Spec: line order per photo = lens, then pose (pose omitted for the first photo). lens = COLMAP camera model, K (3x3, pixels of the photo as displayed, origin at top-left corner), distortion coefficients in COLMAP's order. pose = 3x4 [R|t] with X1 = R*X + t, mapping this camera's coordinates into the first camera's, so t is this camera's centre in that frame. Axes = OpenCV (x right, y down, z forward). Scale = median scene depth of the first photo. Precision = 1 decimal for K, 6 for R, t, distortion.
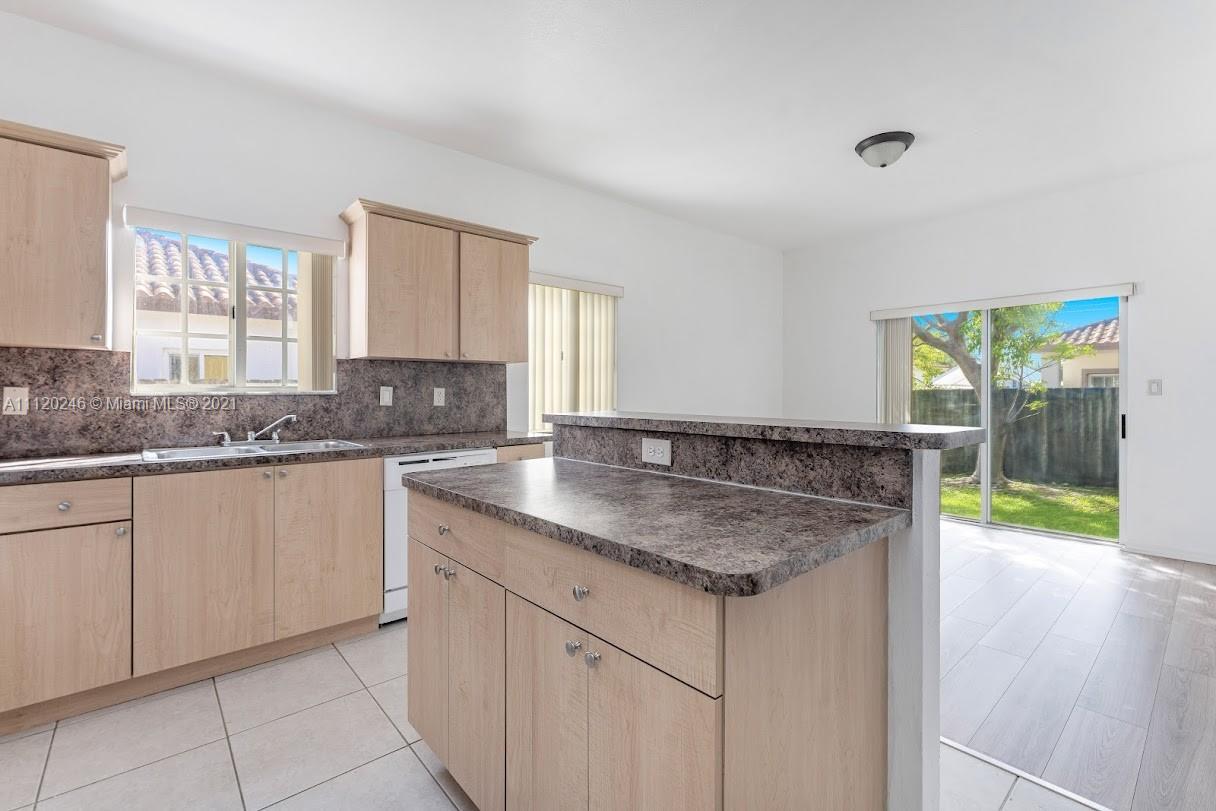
lens RADIAL K [[538.9, 0, 592.3], [0, 538.9, 387.8], [0, 0, 1]] dist [-0.000403, 0.000935]
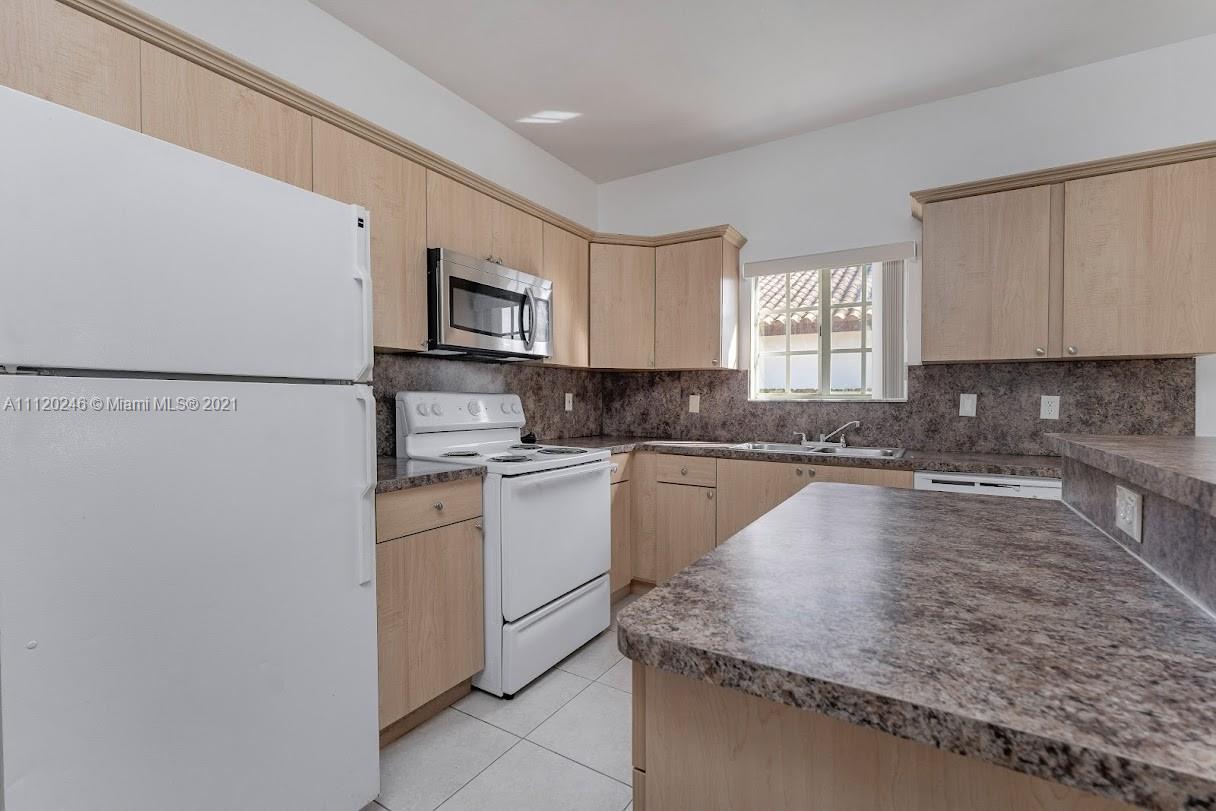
lens RADIAL K [[538.9, 0, 611.6], [0, 538.9, 408.3], [0, 0, 1]] dist [-0.000403, 0.000935]
pose [[0.322953, 0.020829, -0.946186, 0.270123], [0.000375, 0.999755, 0.022136, 0.001141], [0.946415, -0.007504, 0.322866, 0.191997]]
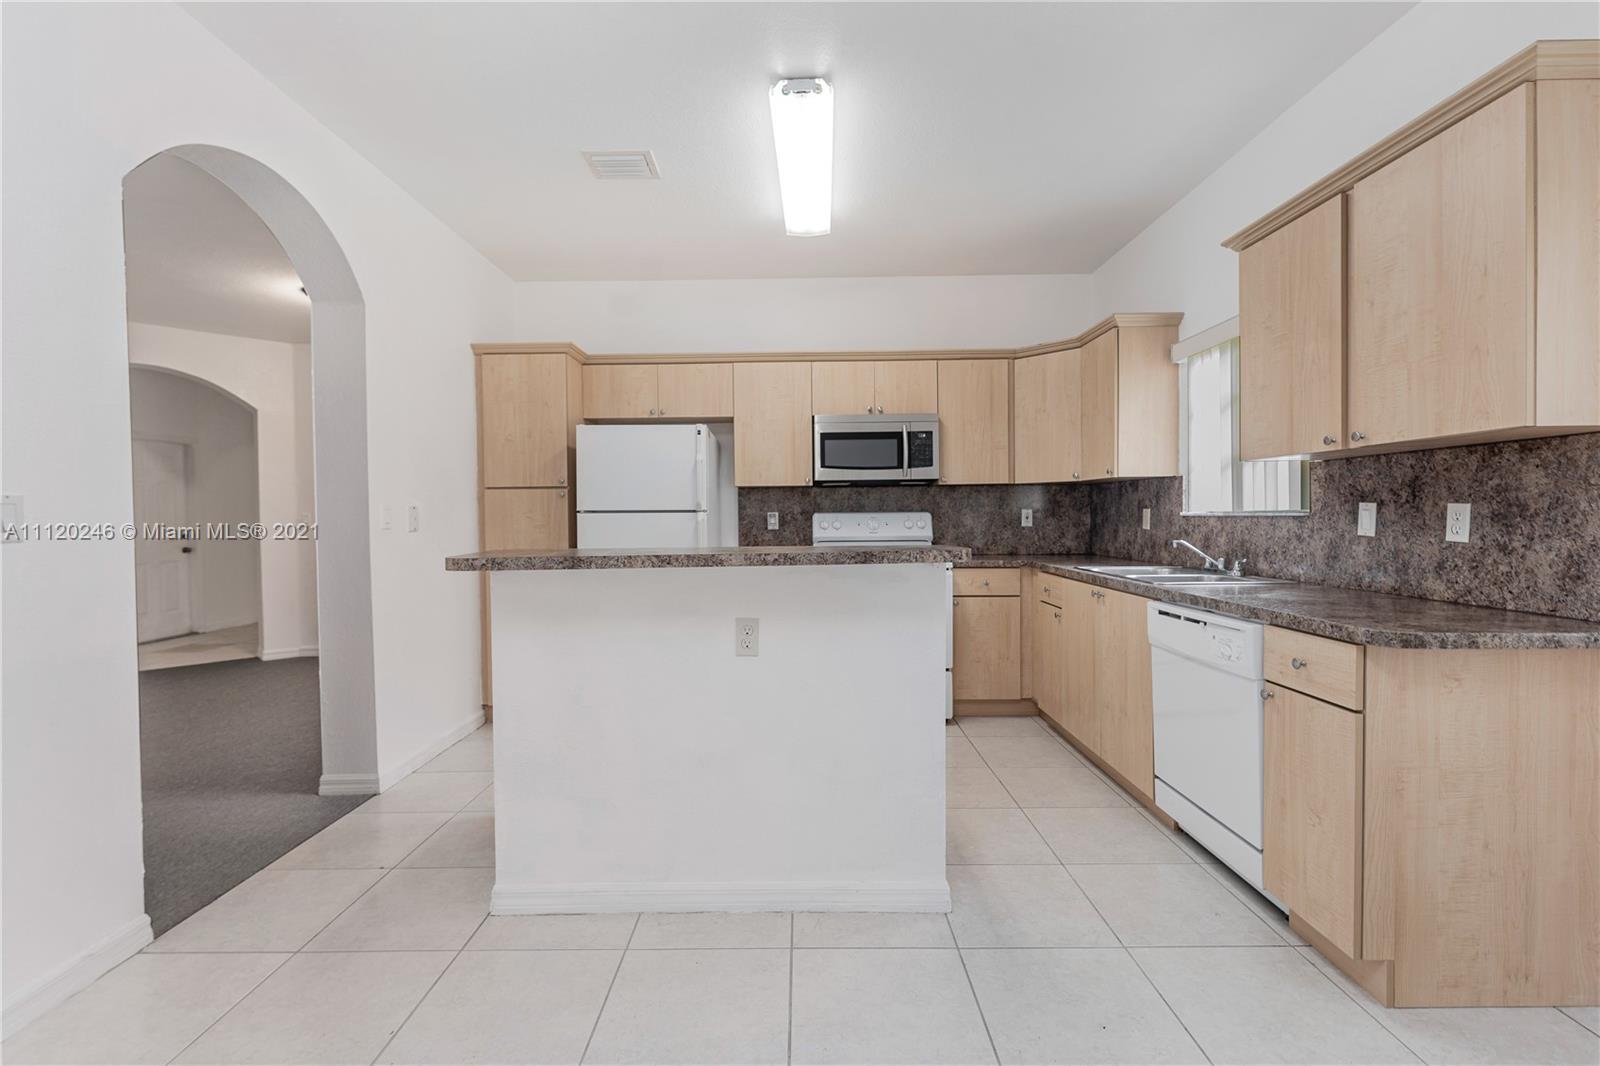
lens RADIAL K [[709.1, 0, 804.5], [0, 709.1, 531.5], [0, 0, 1]] dist [-0.000403, 0.000935]
pose [[-0.633778, 0.026161, -0.773072, 0.609923], [0.015830, 0.999657, 0.020851, 0.003432], [0.773353, 0.000977, -0.633975, 1.088159]]
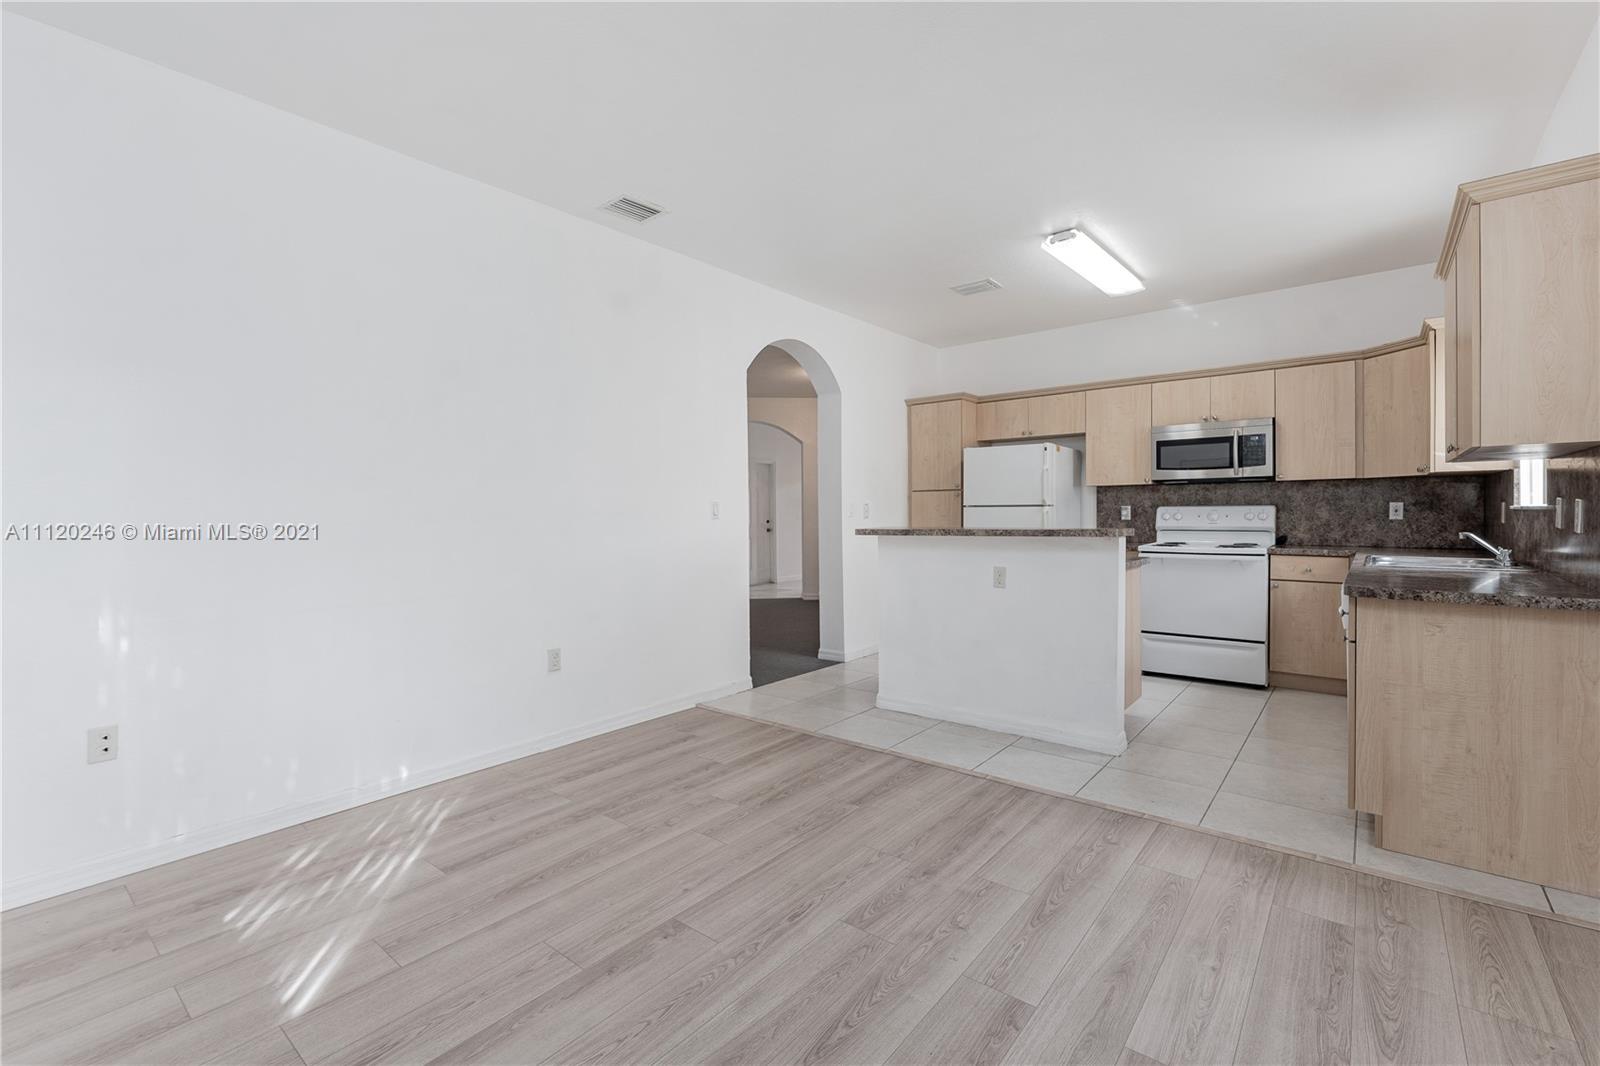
lens RADIAL K [[709.1, 0, 799.4], [0, 709.1, 523.8], [0, 0, 1]] dist [-0.000403, 0.000935]
pose [[-0.978542, 0.014236, -0.205554, 0.705851], [0.012148, 0.999861, 0.011417, 0.007949], [0.205688, 0.008675, -0.978579, 1.731500]]
